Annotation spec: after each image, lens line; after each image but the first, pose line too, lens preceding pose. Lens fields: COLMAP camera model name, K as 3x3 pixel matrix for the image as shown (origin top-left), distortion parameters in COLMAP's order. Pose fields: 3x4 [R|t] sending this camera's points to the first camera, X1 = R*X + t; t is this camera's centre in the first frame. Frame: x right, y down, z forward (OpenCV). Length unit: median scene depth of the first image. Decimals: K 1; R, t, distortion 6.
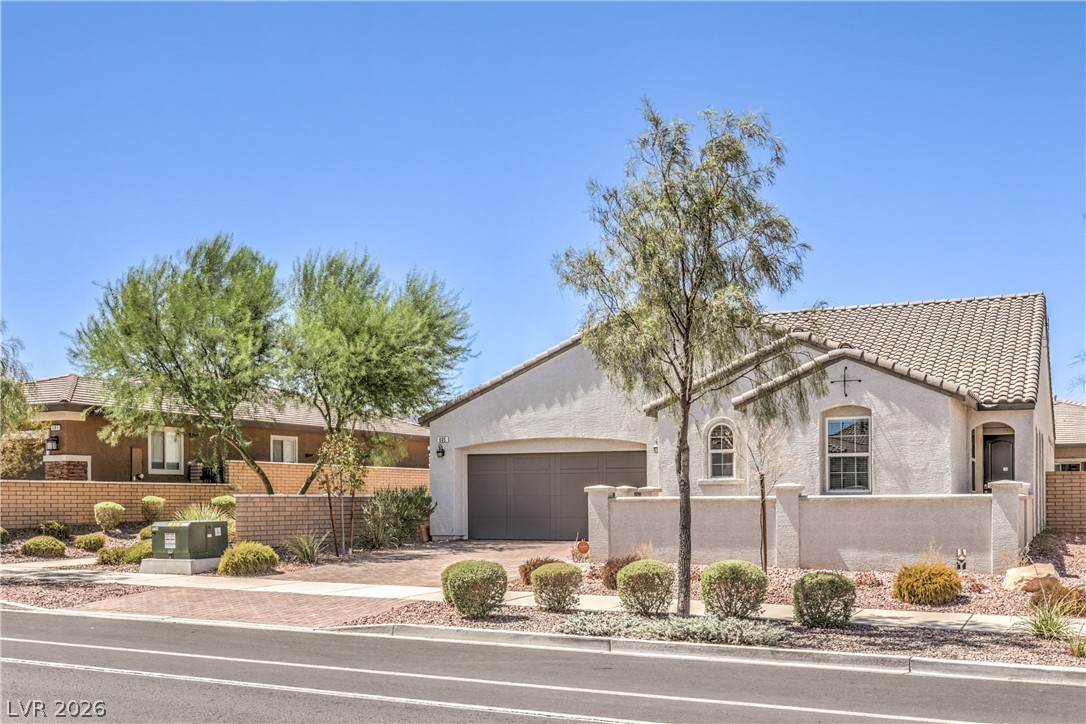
lens RADIAL K [[1288.7, 0, 579.4], [0, 1288.7, 364.1], [0, 0, 1]] dist [-0.000154, 0.024266]
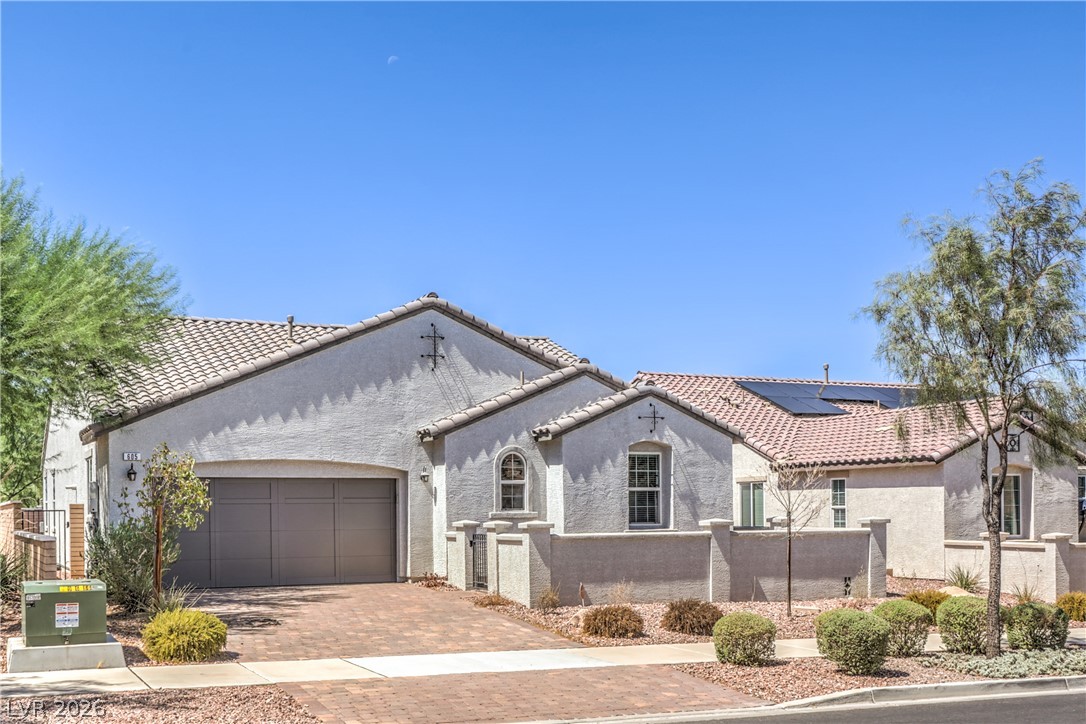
lens RADIAL K [[1288.7, 0, 579.4], [0, 1288.7, 364.1], [0, 0, 1]] dist [-0.000154, 0.024266]
pose [[0.606999, 0.090150, 0.789573, -0.644014], [-0.079804, 0.995437, -0.052304, 0.029133], [-0.790686, -0.031263, 0.611423, 0.417237]]
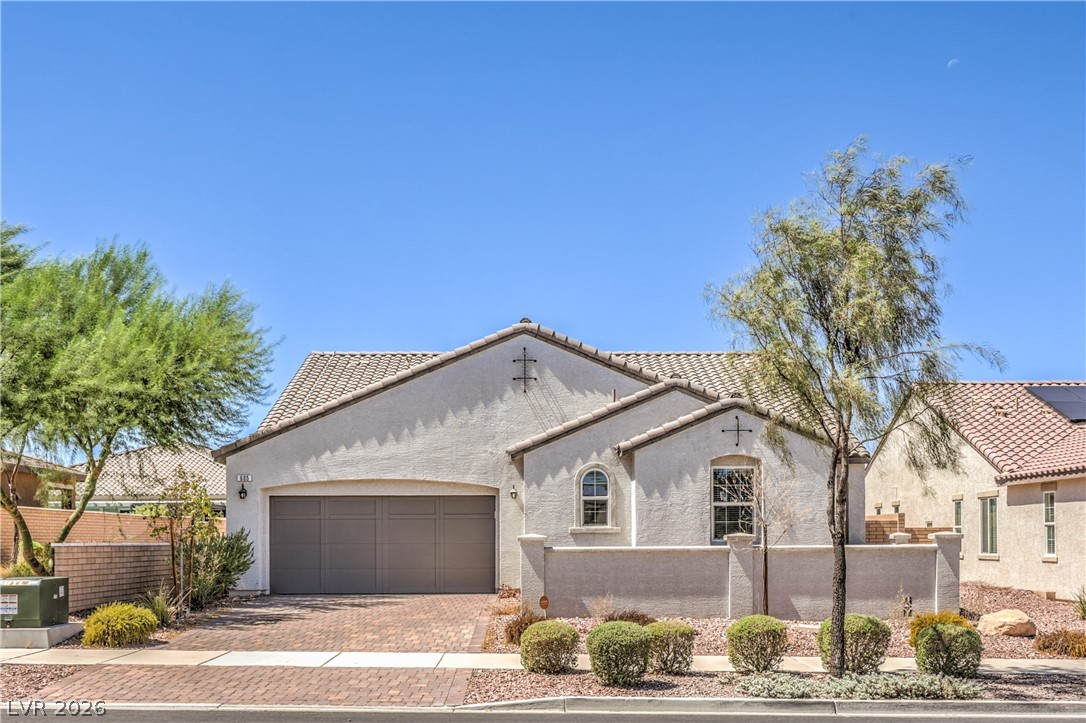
lens RADIAL K [[1329.2, 0, 612.9], [0, 1329.2, 362.0], [0, 0, 1]] dist [-0.016296, 0.041767]
pose [[0.886589, 0.062361, 0.458335, -0.357059], [-0.048572, 0.997944, -0.041825, 0.008019], [-0.460001, 0.014819, 0.887795, 0.124029]]
